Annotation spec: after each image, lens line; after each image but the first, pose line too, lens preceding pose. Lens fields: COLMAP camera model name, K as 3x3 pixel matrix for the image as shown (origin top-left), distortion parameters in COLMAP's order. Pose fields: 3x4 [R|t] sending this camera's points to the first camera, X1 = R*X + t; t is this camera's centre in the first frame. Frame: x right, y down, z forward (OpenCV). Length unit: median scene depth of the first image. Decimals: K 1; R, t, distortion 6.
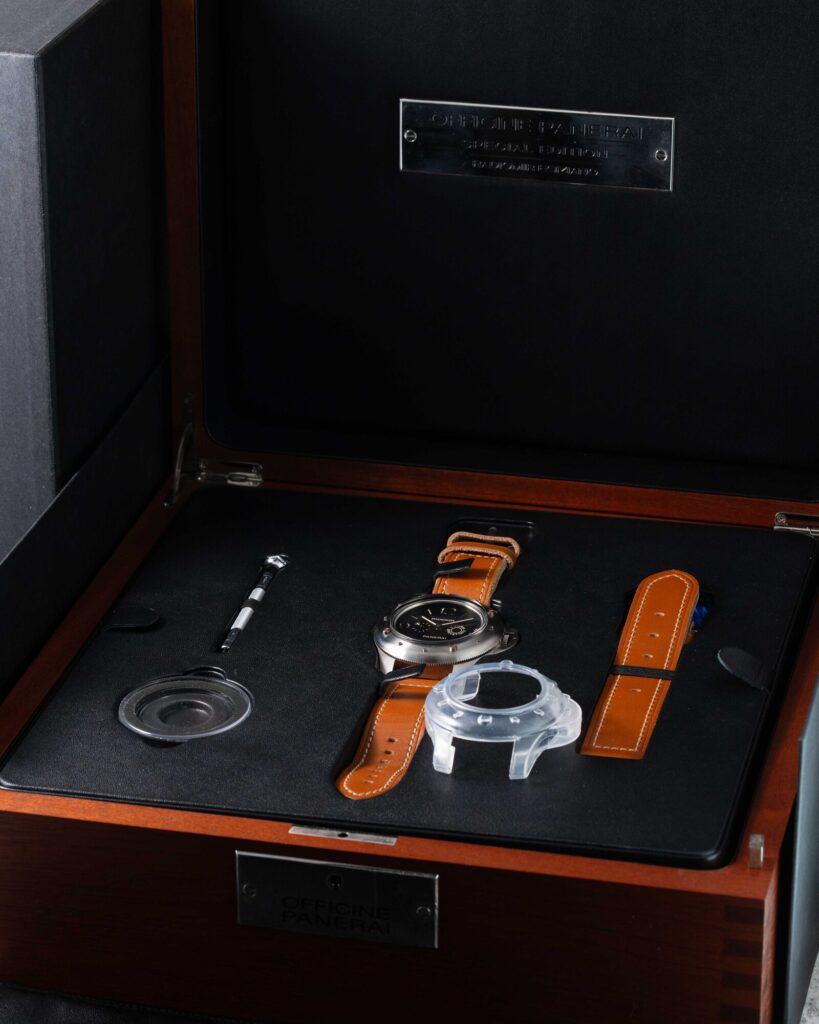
lens RADIAL K [[3298.3, 0, 409.5], [0, 3298.3, 512.0], [0, 0, 1]] dist [-0.047304, -0.519562]
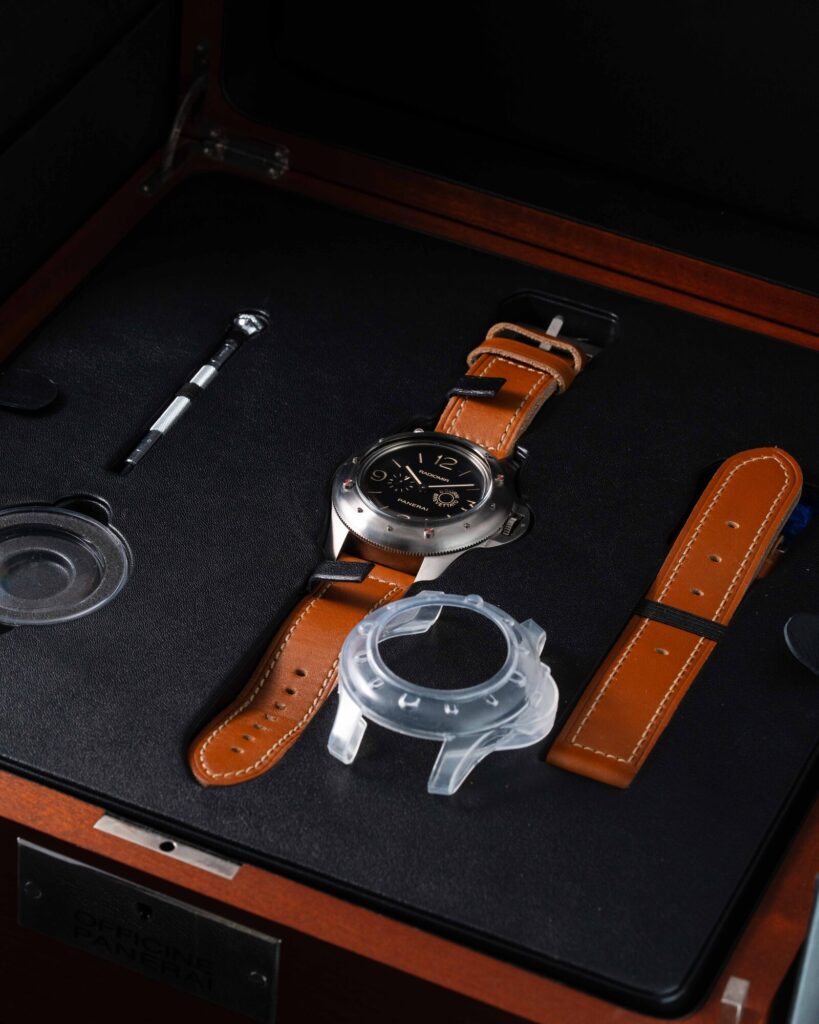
lens RADIAL K [[3298.3, 0, 409.5], [0, 3298.3, 512.0], [0, 0, 1]] dist [-0.047304, -0.519562]
pose [[0.978577, 0.178118, -0.103256, 0.083408], [-0.149274, 0.959229, 0.239992, -0.135658], [0.141793, -0.219437, 0.965268, 0.319435]]
